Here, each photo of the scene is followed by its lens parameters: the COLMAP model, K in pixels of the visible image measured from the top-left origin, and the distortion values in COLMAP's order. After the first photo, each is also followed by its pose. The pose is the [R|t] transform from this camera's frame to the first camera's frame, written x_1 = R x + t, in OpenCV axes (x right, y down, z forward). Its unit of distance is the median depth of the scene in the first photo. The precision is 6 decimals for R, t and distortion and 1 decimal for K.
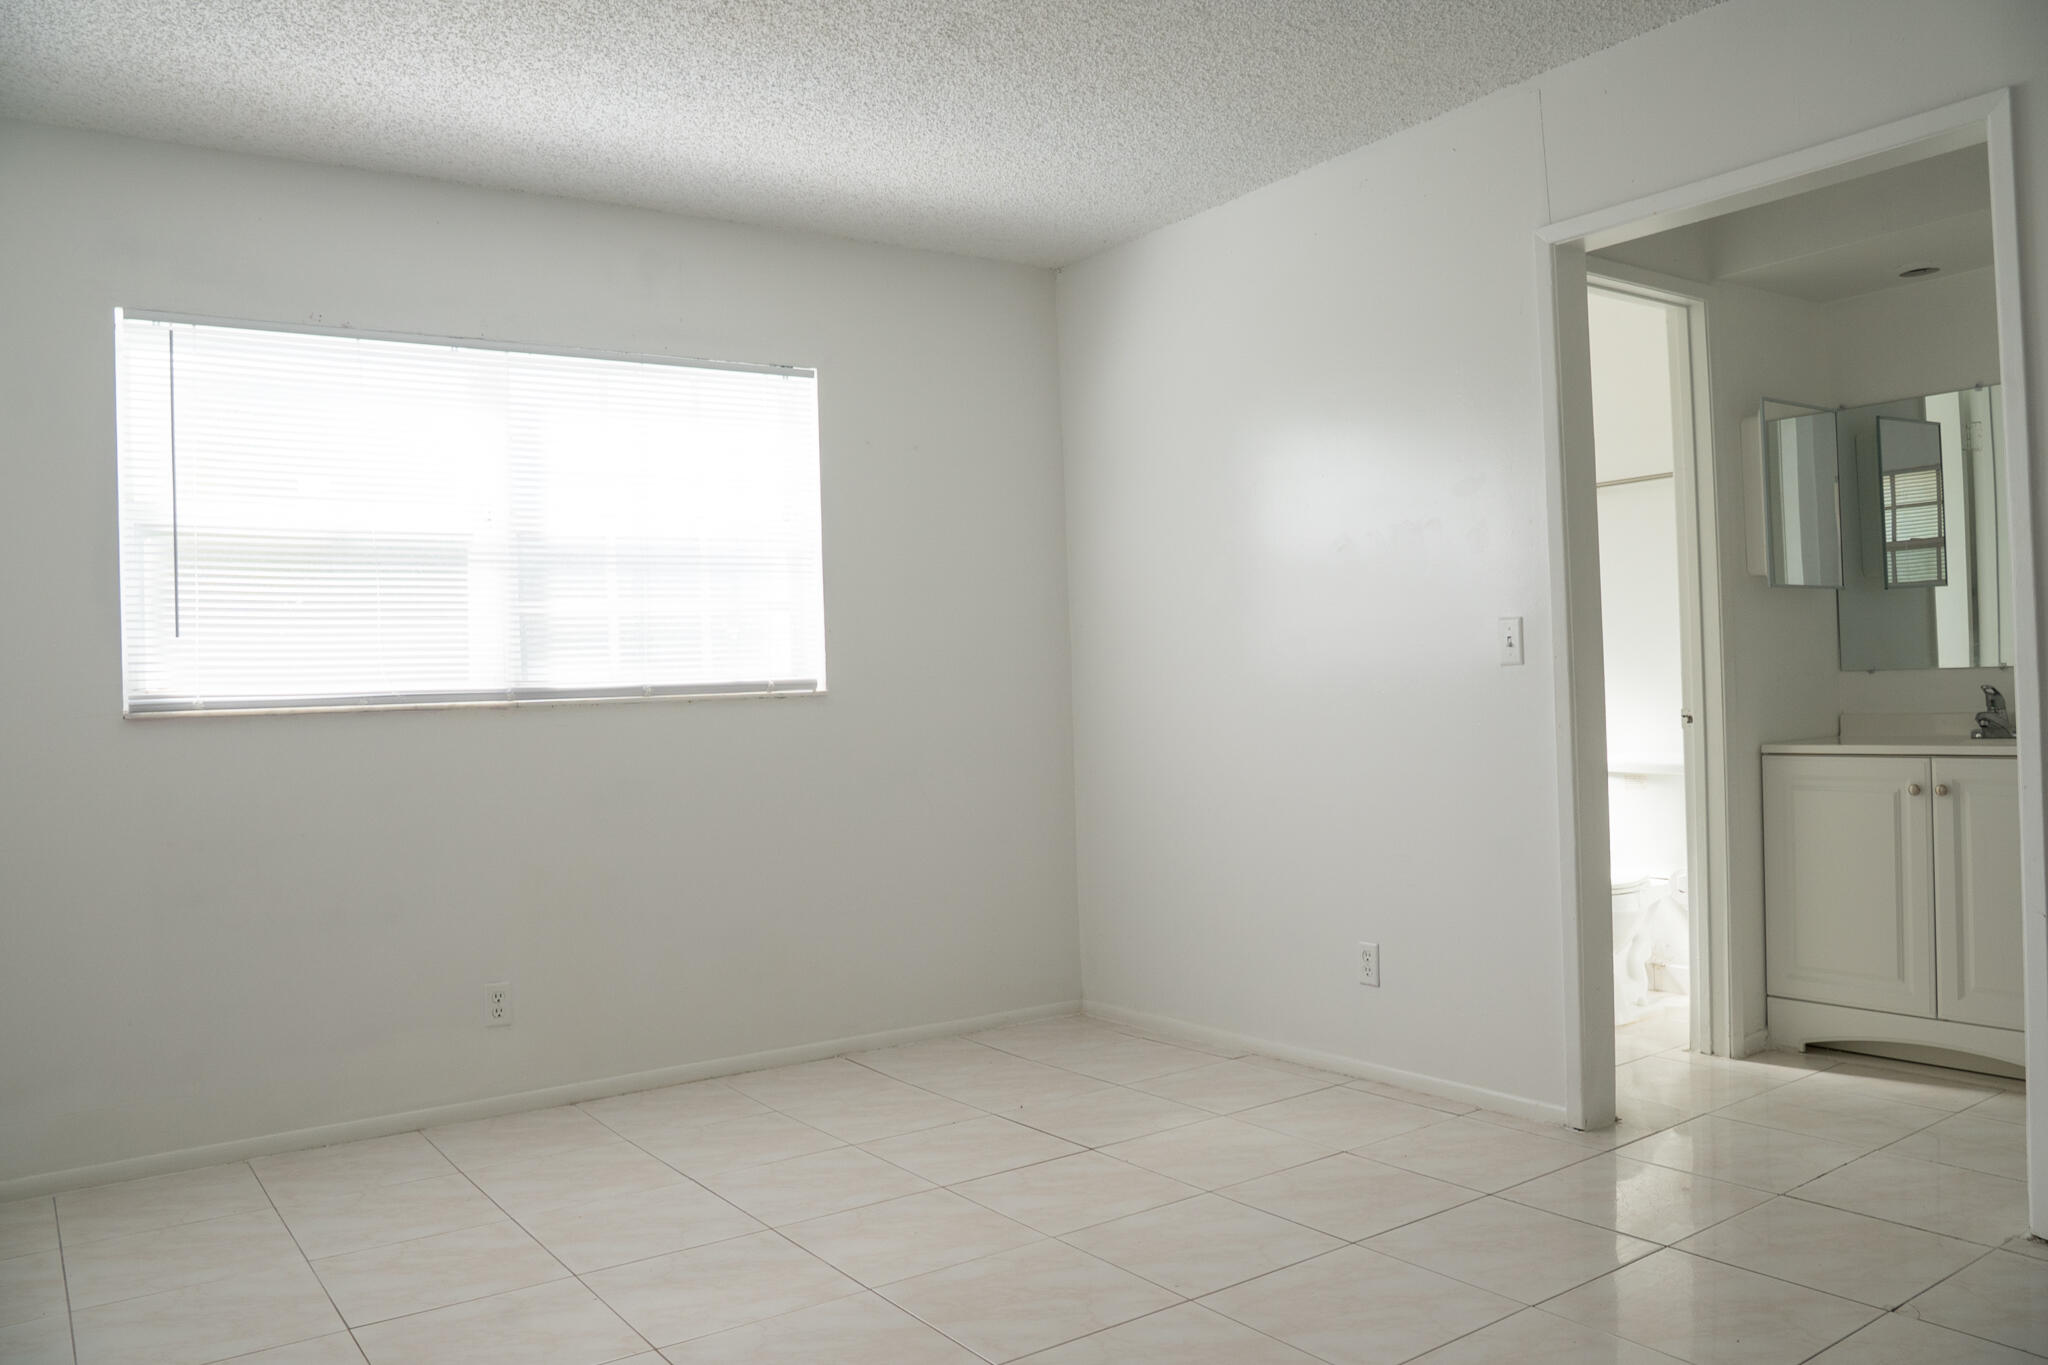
lens RADIAL K [[1560.7, 0, 1018.4], [0, 1560.7, 697.3], [0, 0, 1]] dist [-0.044604, 0.007483]
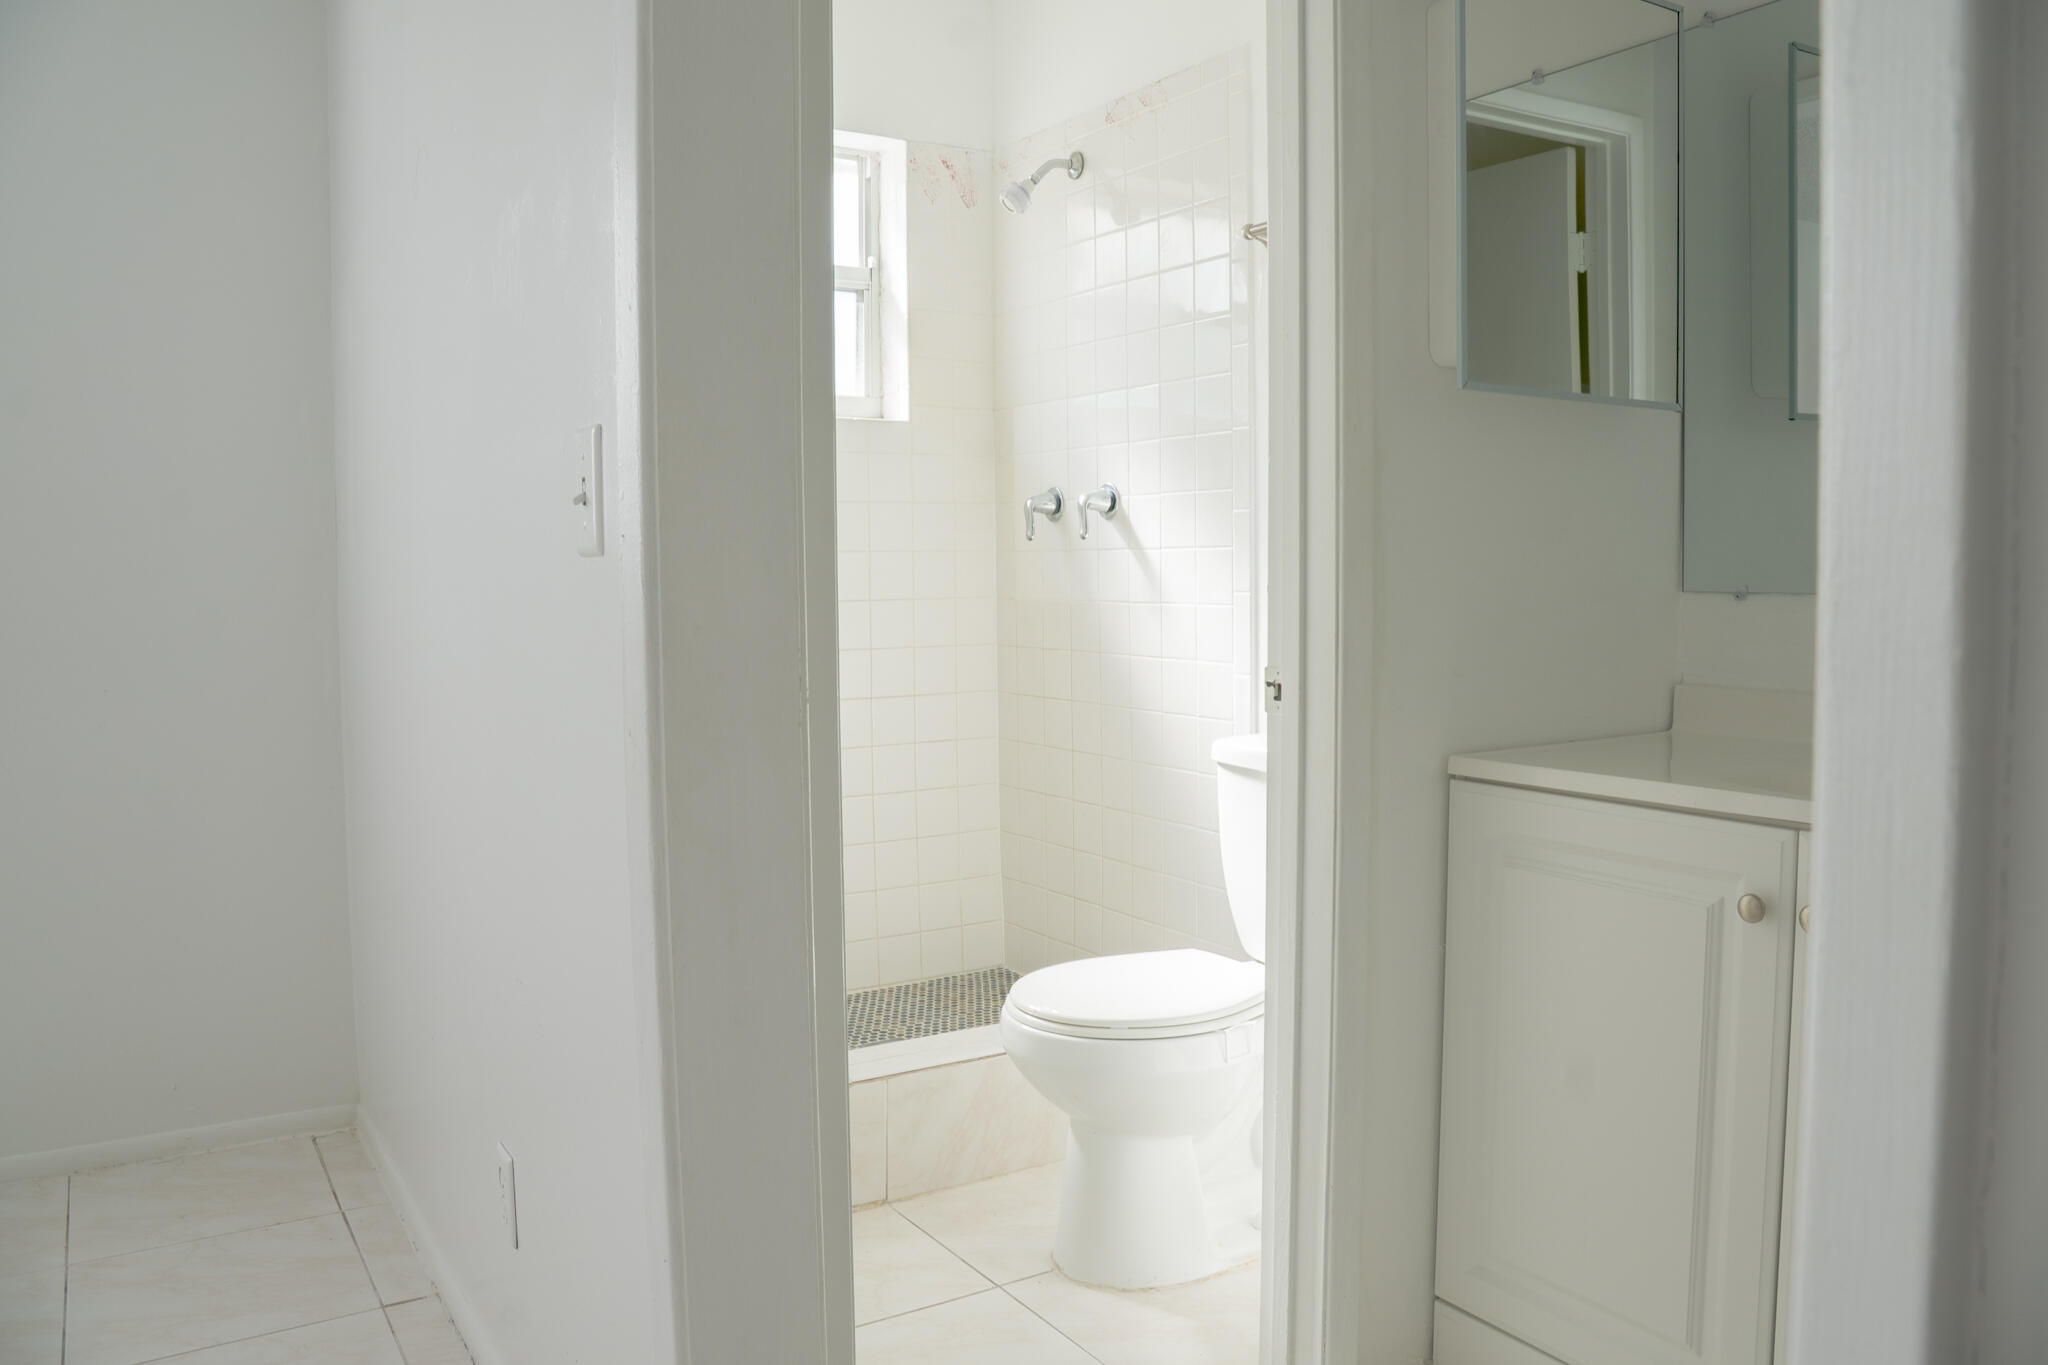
lens RADIAL K [[1560.7, 0, 1029.7], [0, 1560.7, 676.1], [0, 0, 1]] dist [-0.044604, 0.007483]
pose [[0.997703, 0.040133, -0.054567, 0.444852], [-0.036030, 0.996592, 0.074199, -0.023523], [0.057358, -0.072063, 0.995749, 0.638997]]
